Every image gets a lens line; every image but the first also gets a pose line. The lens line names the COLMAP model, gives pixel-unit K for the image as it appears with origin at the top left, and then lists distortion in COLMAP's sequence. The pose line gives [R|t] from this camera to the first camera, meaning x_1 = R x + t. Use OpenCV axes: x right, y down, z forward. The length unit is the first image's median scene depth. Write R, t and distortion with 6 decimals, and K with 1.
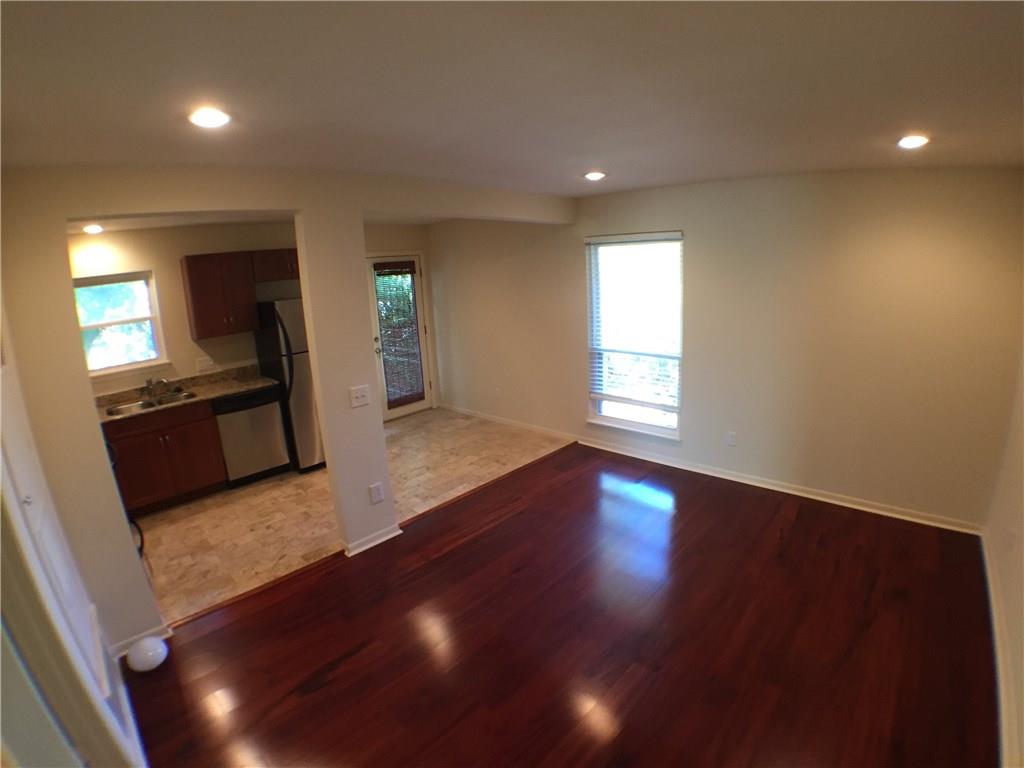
lens RADIAL K [[487.2, 0, 509.5], [0, 487.2, 371.5], [0, 0, 1]] dist [-0.175488, 0.029830]
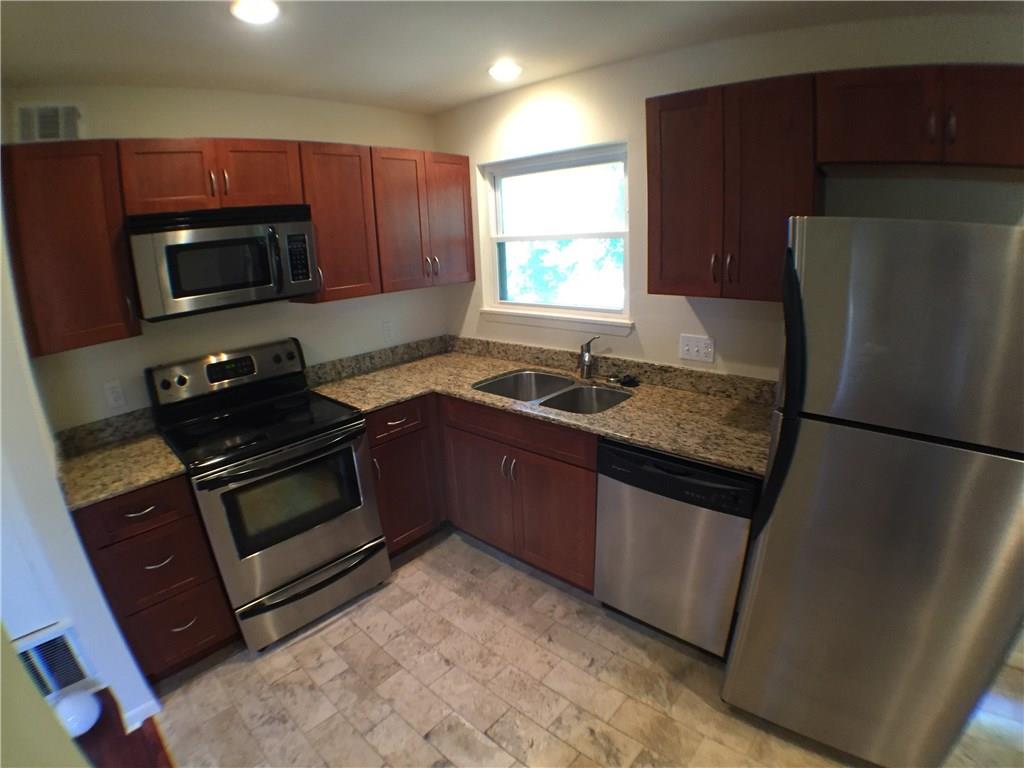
lens RADIAL K [[487.2, 0, 509.5], [0, 487.2, 371.5], [0, 0, 1]] dist [-0.175488, 0.029830]
pose [[0.020366, 0.326334, -0.945035, -0.243739], [-0.161245, 0.933929, 0.319024, -0.135829], [0.986704, 0.145885, 0.071640, 0.893731]]
